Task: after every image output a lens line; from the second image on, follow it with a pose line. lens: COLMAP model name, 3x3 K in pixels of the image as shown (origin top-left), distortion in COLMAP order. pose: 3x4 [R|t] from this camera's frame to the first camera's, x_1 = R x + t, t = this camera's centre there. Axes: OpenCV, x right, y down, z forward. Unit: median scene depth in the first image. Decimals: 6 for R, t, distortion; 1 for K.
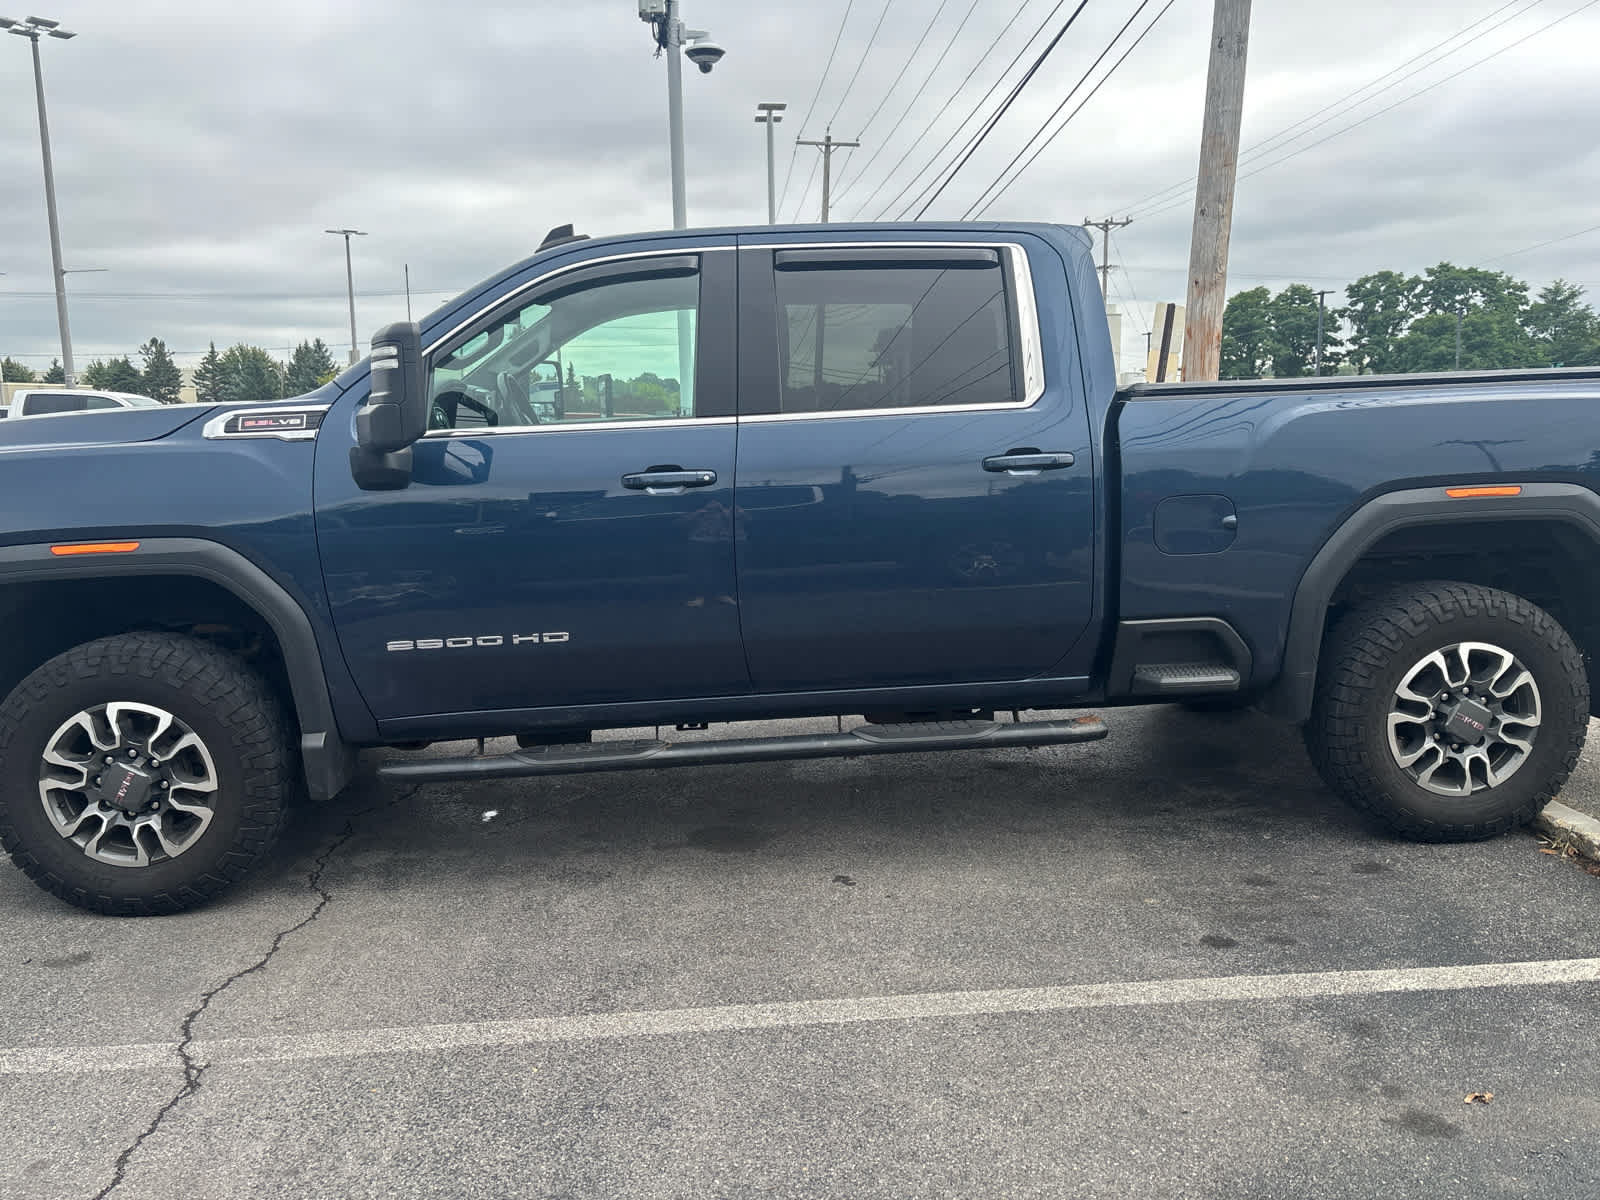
lens RADIAL K [[1220.7, 0, 797.5], [0, 1220.7, 573.7], [0, 0, 1]] dist [0.047043, -0.051841]
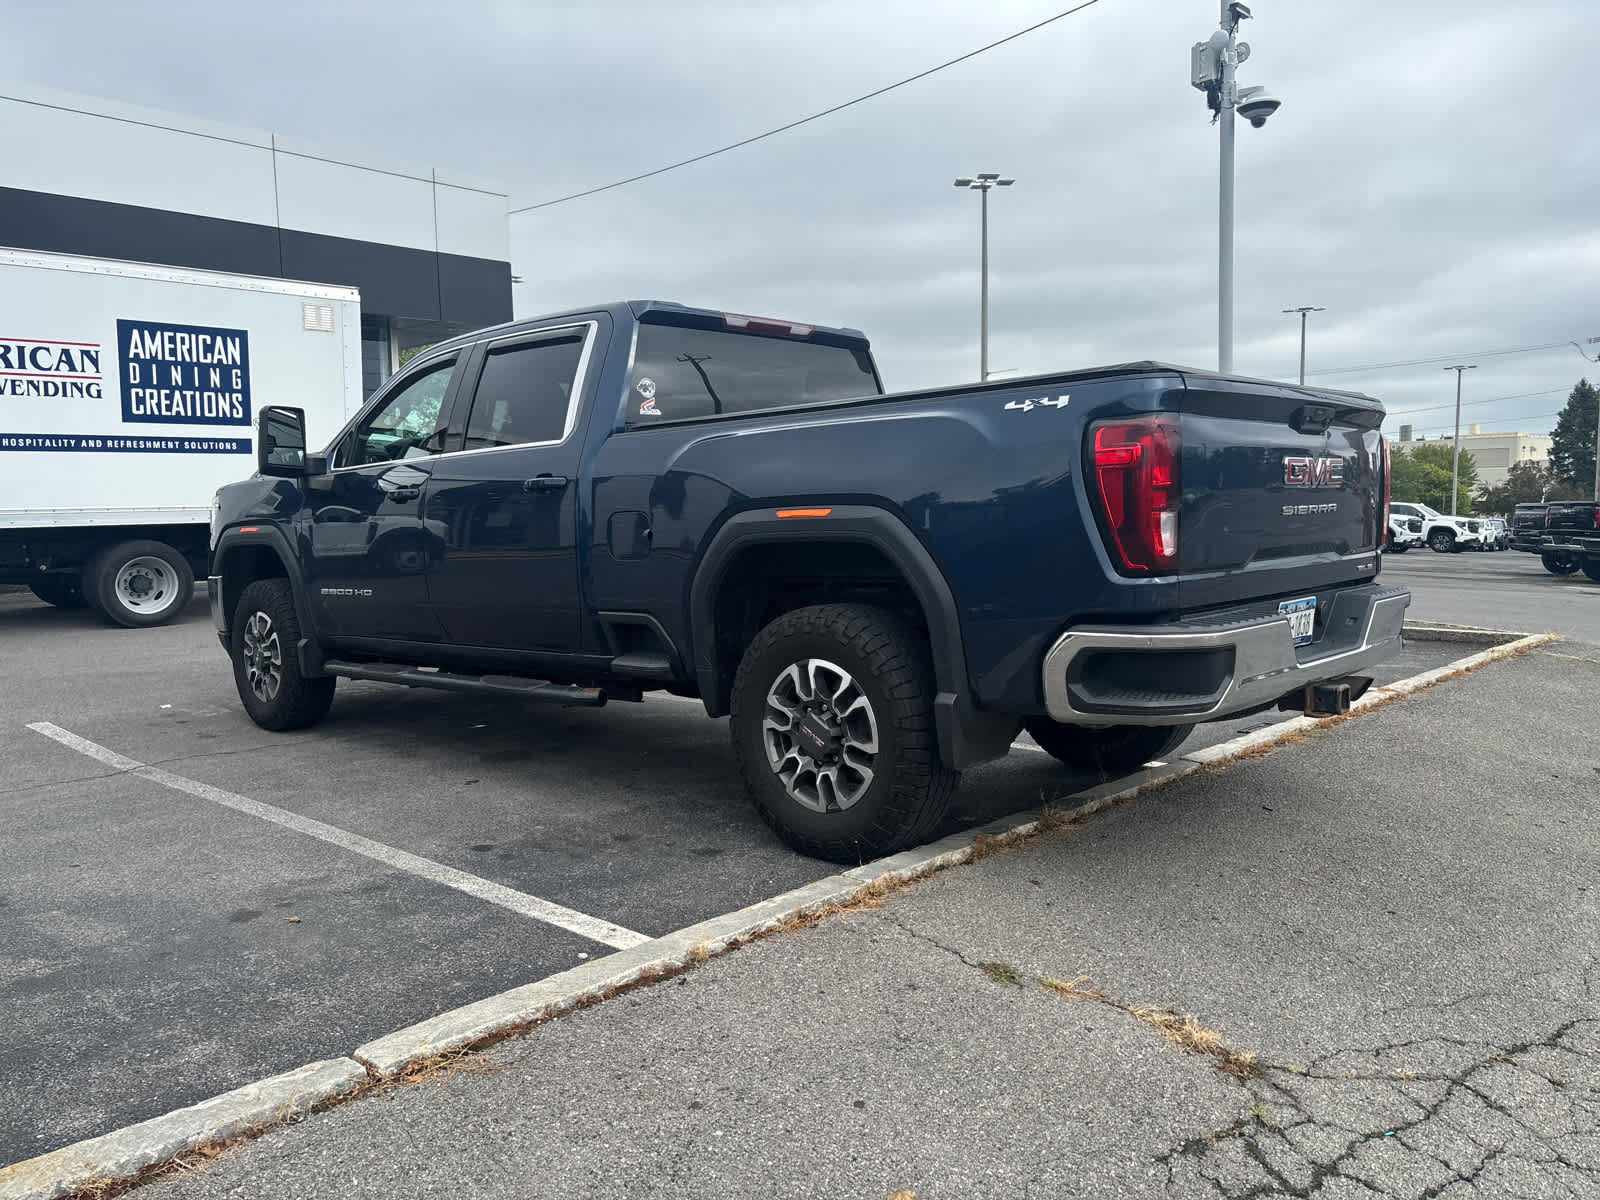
lens RADIAL K [[1207.8, 0, 788.3], [0, 1207.8, 591.5], [0, 0, 1]] dist [0.023939, -0.002980]
pose [[0.676732, 0.059418, -0.733828, 1.404003], [-0.093708, 0.995583, -0.005805, 0.005921], [0.730241, 0.072694, 0.679311, 0.324769]]
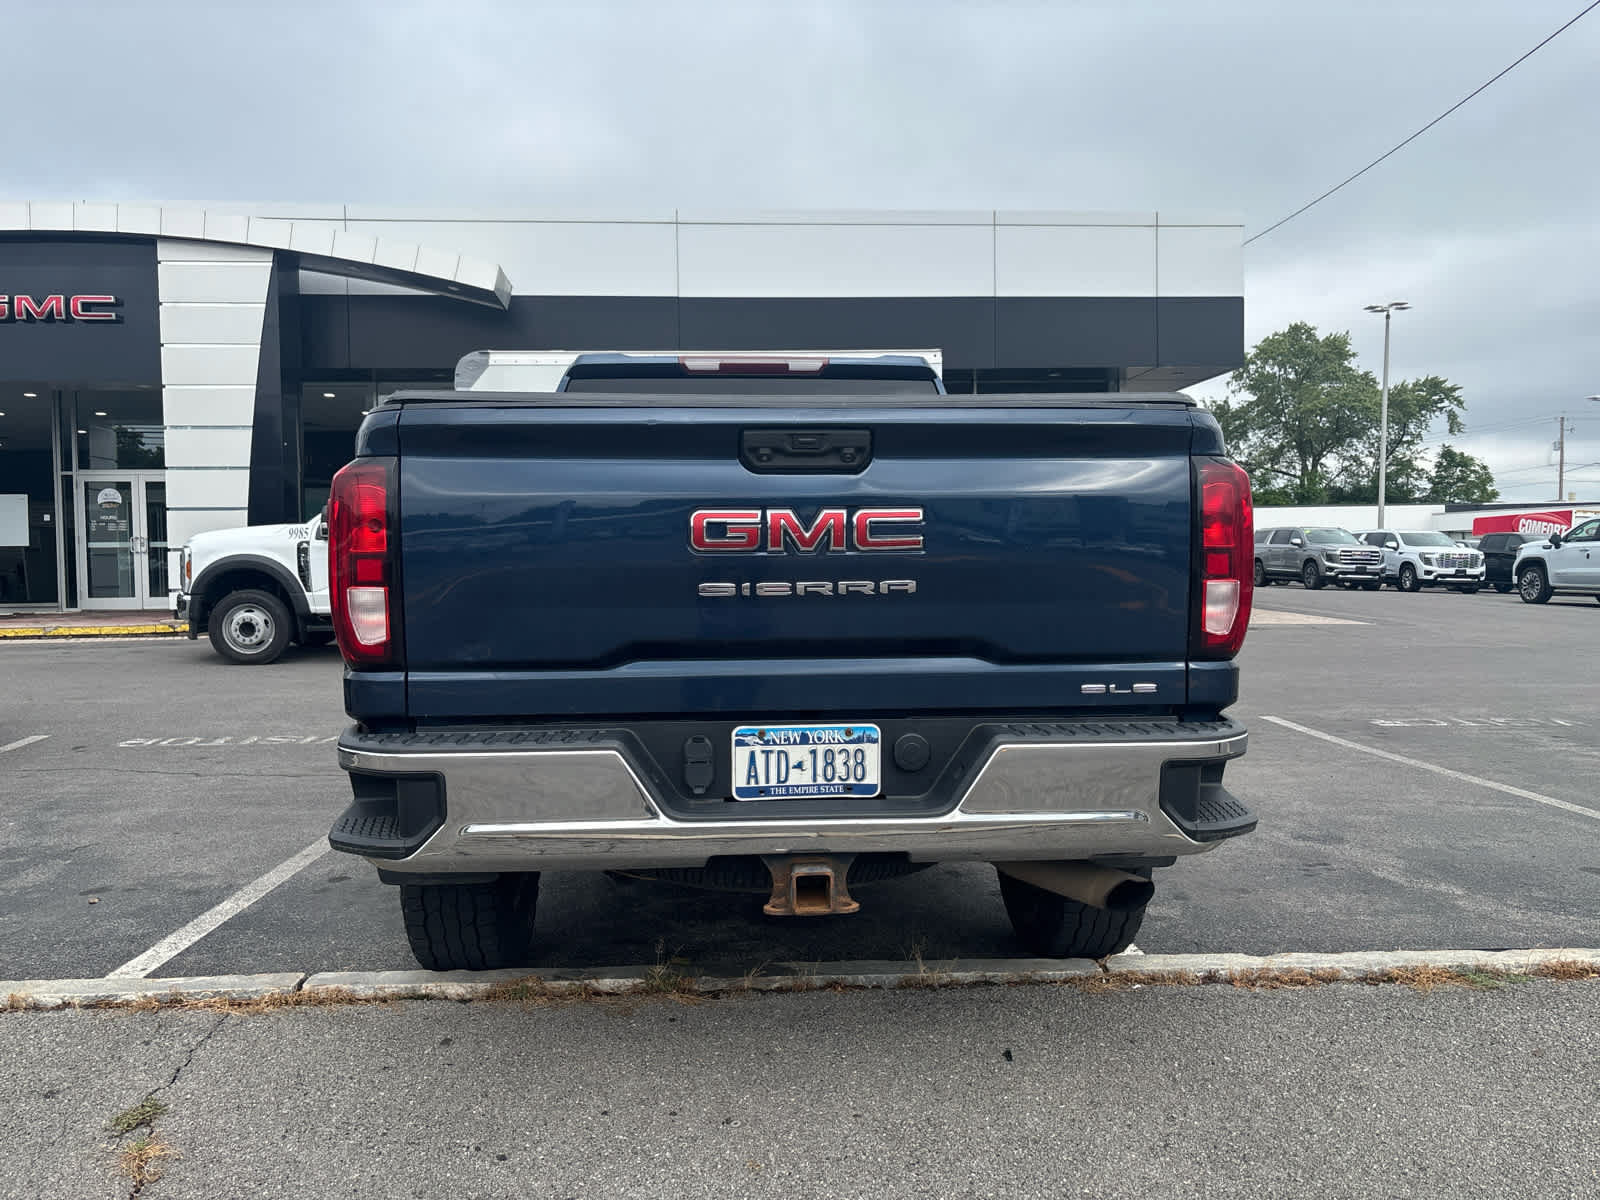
lens RADIAL K [[1207.8, 0, 788.3], [0, 1207.8, 591.5], [0, 0, 1]] dist [0.023939, -0.002980]
pose [[-0.014336, 0.040860, -0.999062, 1.618666], [-0.126737, 0.991032, 0.042350, -0.144343], [0.991833, 0.127226, -0.009029, 1.398992]]
